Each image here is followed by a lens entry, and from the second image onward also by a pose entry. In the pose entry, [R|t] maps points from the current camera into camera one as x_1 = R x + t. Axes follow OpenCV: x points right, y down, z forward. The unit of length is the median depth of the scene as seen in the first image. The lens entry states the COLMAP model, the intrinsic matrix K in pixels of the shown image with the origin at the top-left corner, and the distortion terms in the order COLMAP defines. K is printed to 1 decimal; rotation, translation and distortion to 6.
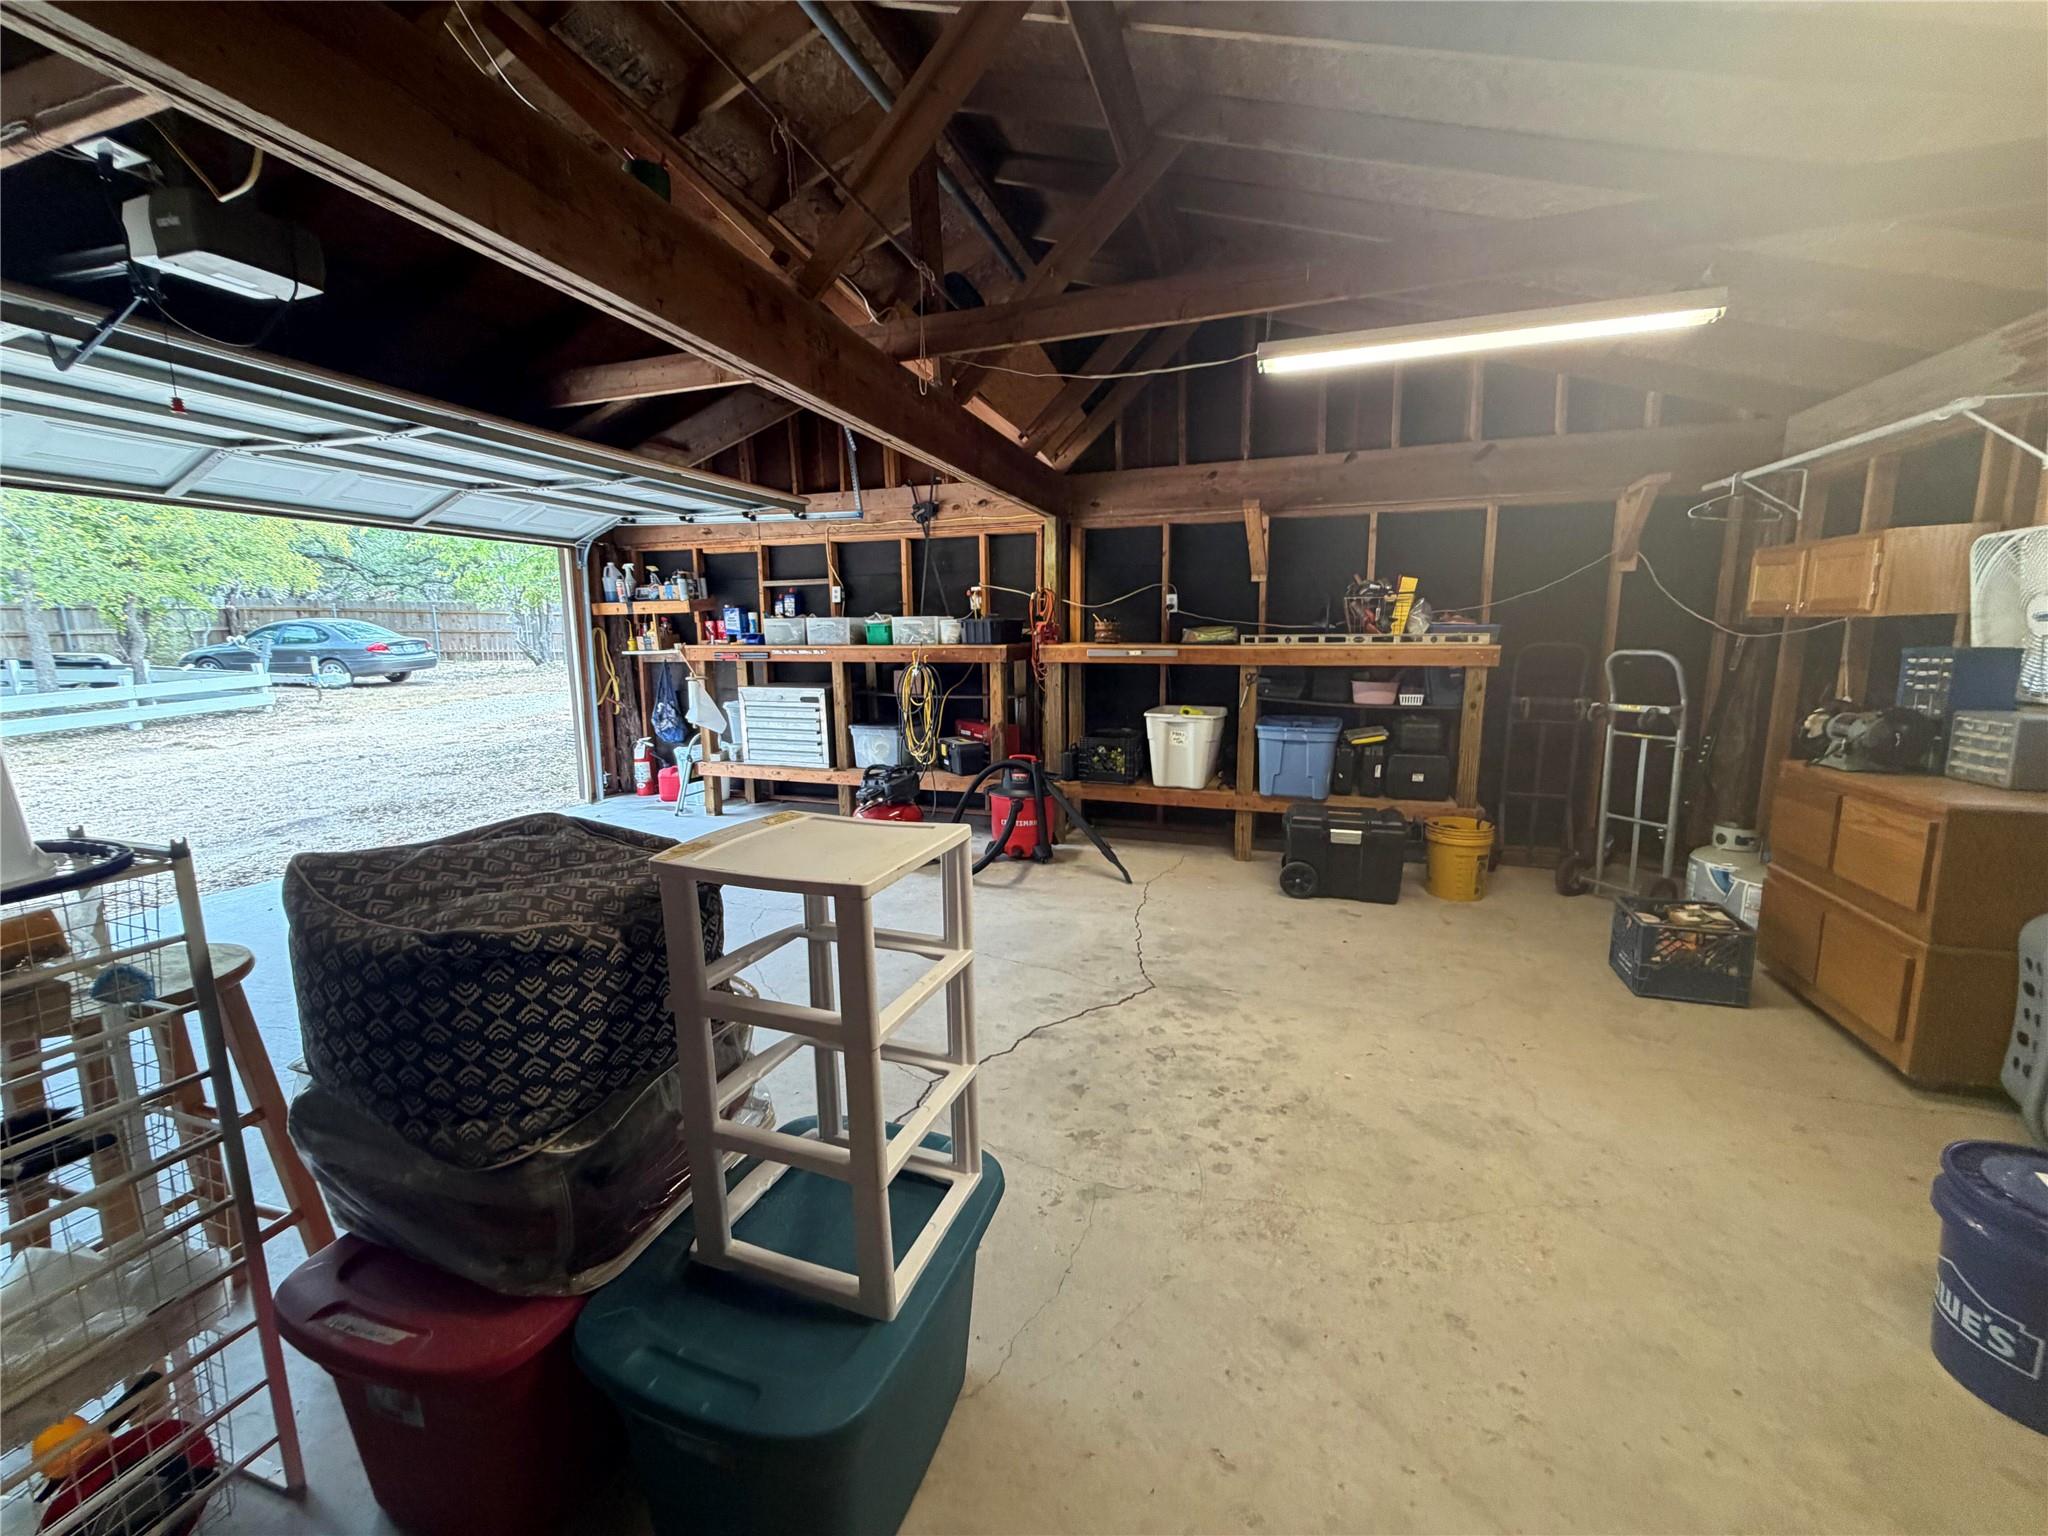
lens RADIAL K [[814.4, 0, 1023.5], [0, 814.4, 764.6], [0, 0, 1]] dist [0.002785, -0.000774]
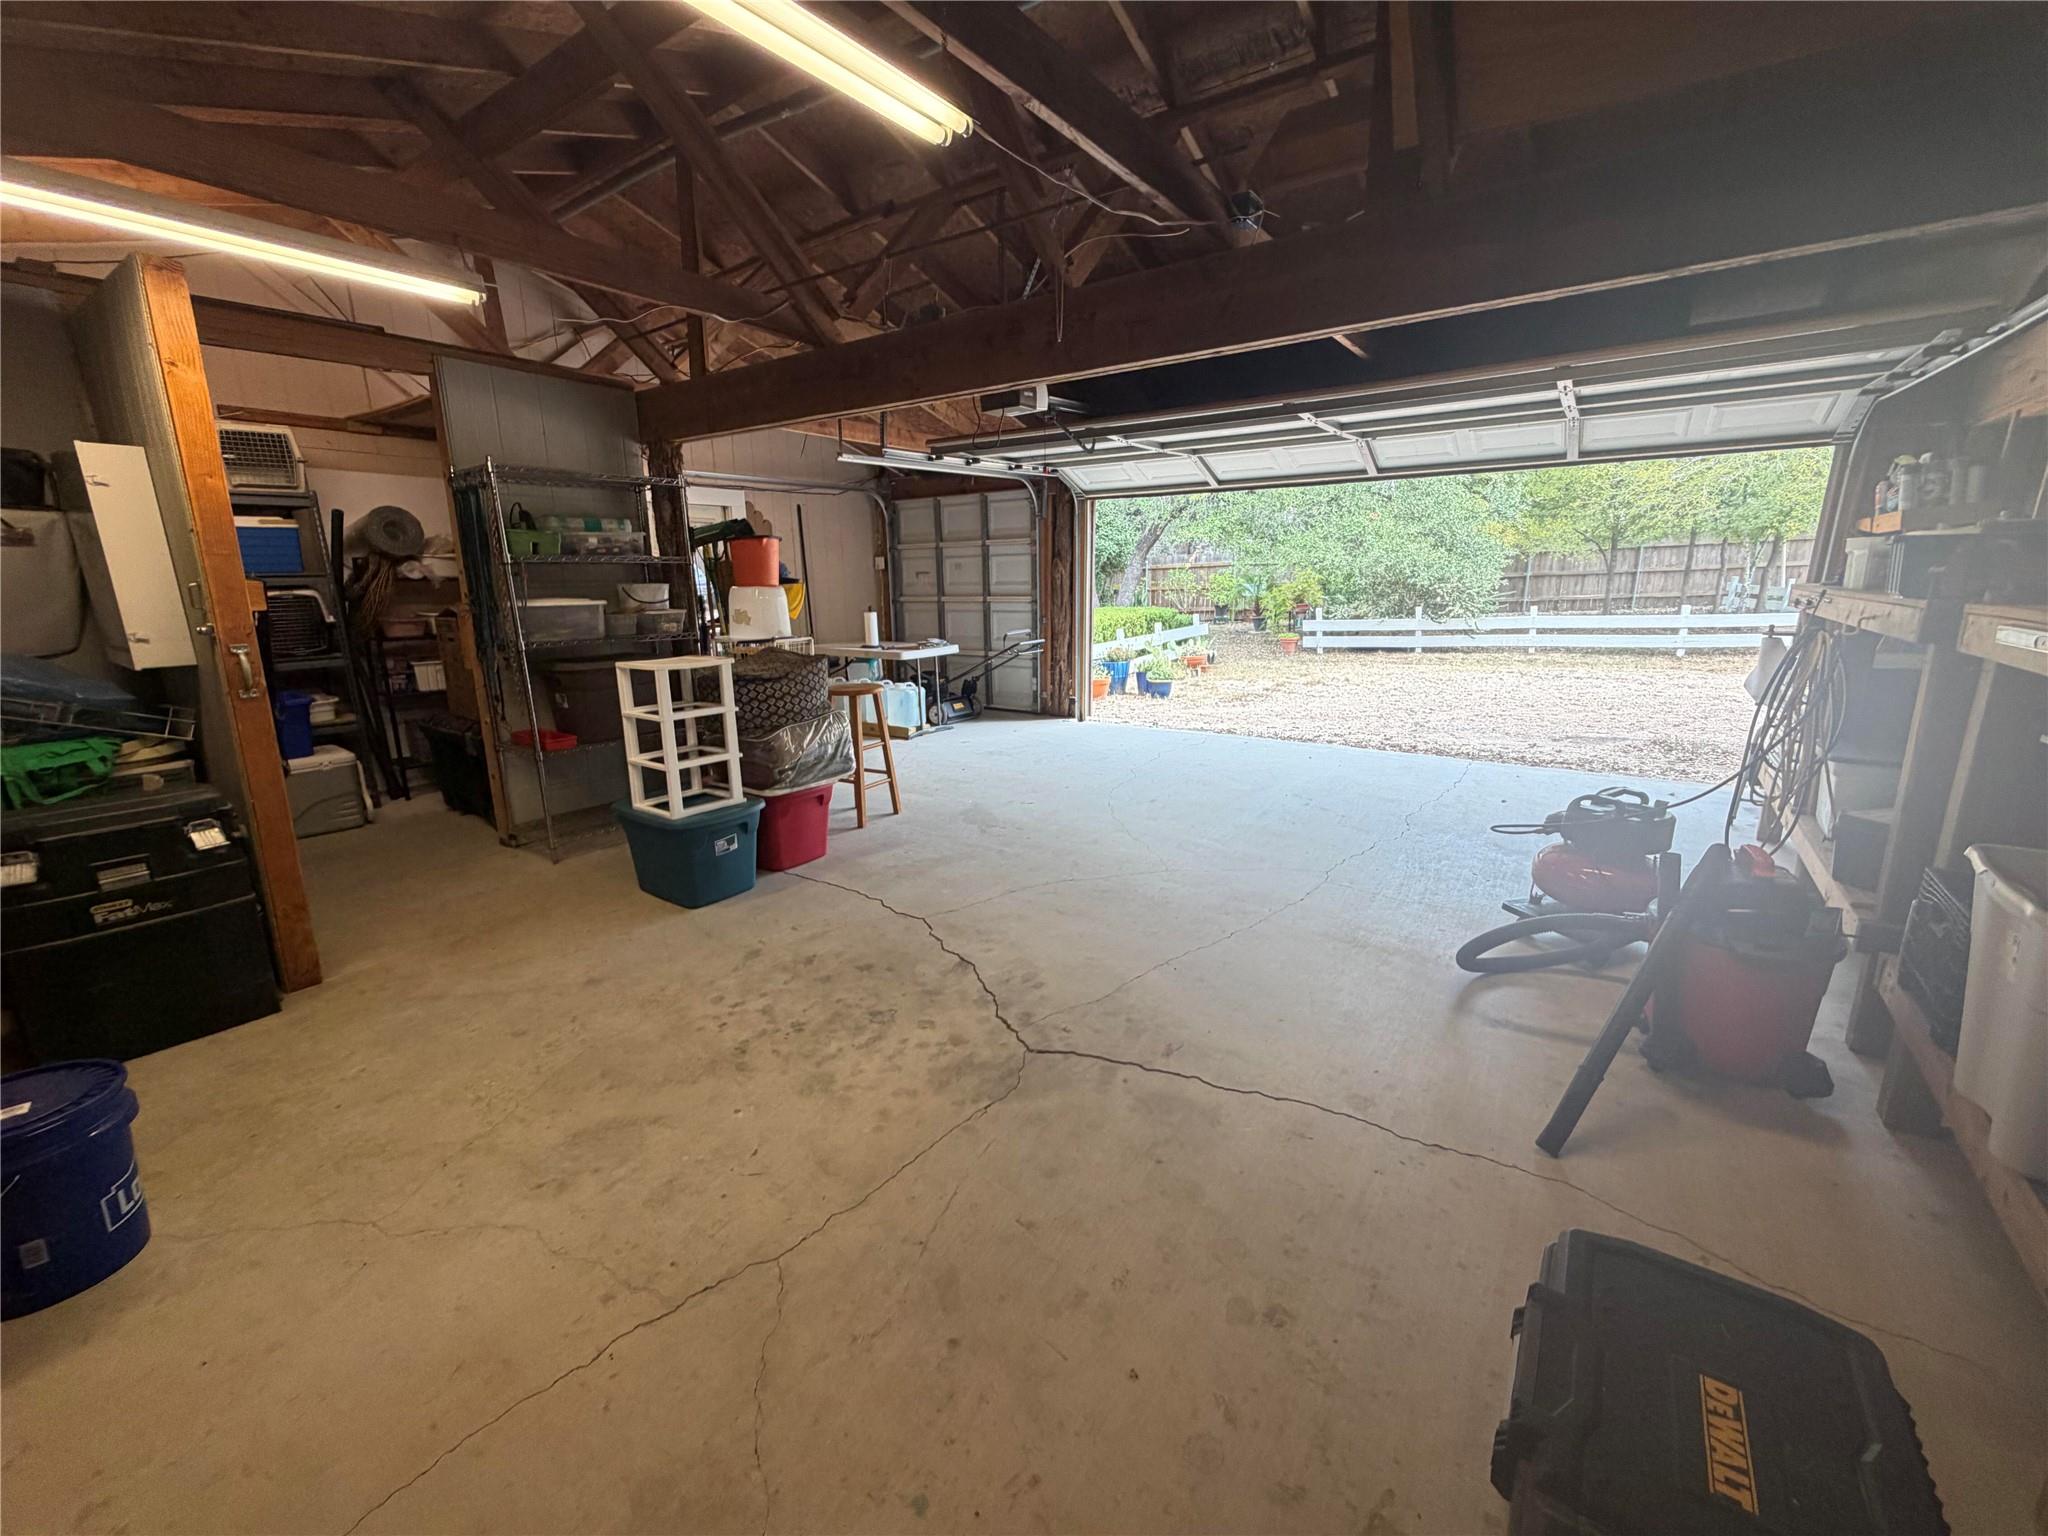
lens RADIAL K [[814.4, 0, 1027.3], [0, 814.4, 764.3], [0, 0, 1]] dist [0.002785, -0.000774]
pose [[-0.286240, 0.219761, -0.932615, 0.982002], [-0.139115, 0.953496, 0.267379, -0.230262], [0.948005, 0.206276, -0.242357, 1.349053]]
